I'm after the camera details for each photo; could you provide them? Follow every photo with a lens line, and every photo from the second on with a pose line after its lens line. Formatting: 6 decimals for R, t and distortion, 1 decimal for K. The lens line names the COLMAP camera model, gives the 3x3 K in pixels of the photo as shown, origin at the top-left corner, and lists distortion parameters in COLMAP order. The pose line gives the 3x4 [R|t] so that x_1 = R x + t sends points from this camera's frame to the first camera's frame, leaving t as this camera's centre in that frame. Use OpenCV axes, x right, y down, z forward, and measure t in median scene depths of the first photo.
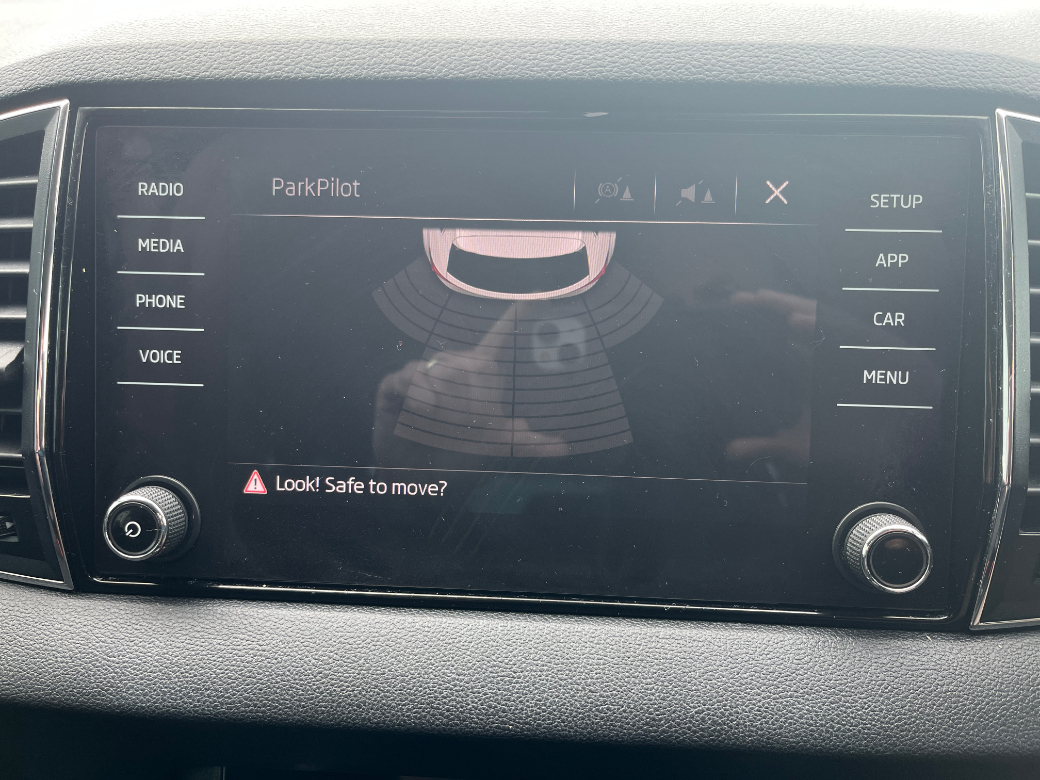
lens RADIAL K [[791.1, 0, 518.9], [0, 791.1, 386.8], [0, 0, 1]] dist [0.039719, -0.063827]
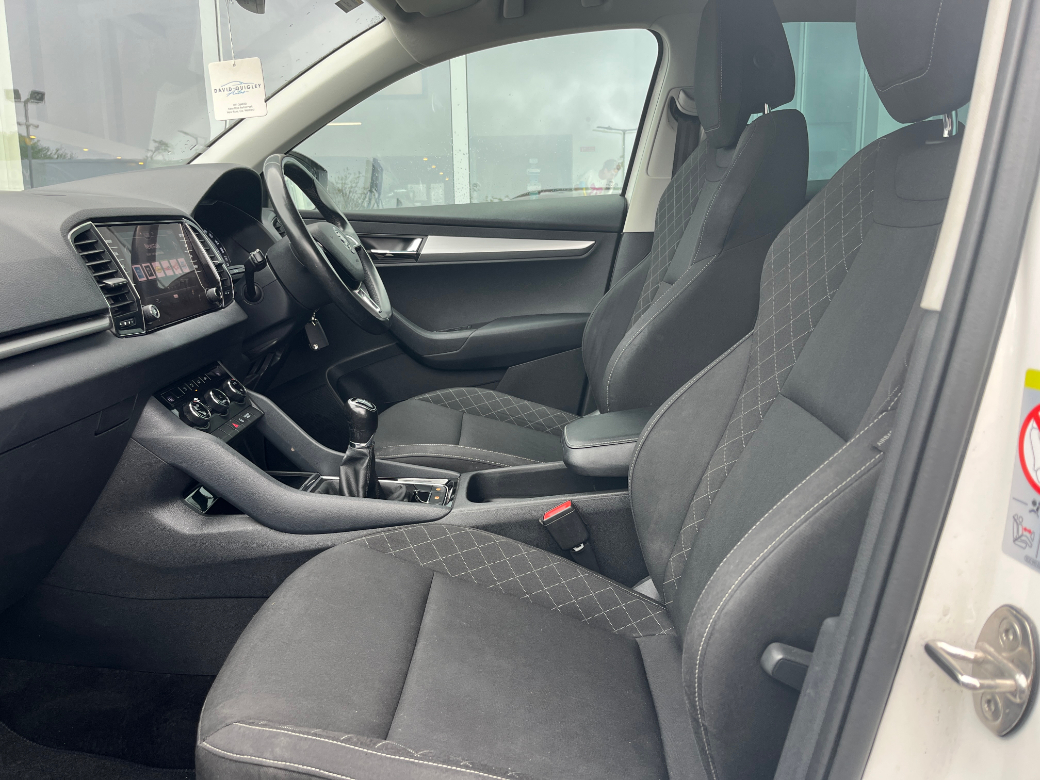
lens RADIAL K [[791.1, 0, 524.3], [0, 791.1, 386.8], [0, 0, 1]] dist [0.039719, -0.063827]
pose [[-0.067954, -0.225175, 0.971946, -4.919637], [0.388310, 0.891412, 0.233667, 0.309863], [-0.919020, 0.393294, 0.026862, -0.827766]]
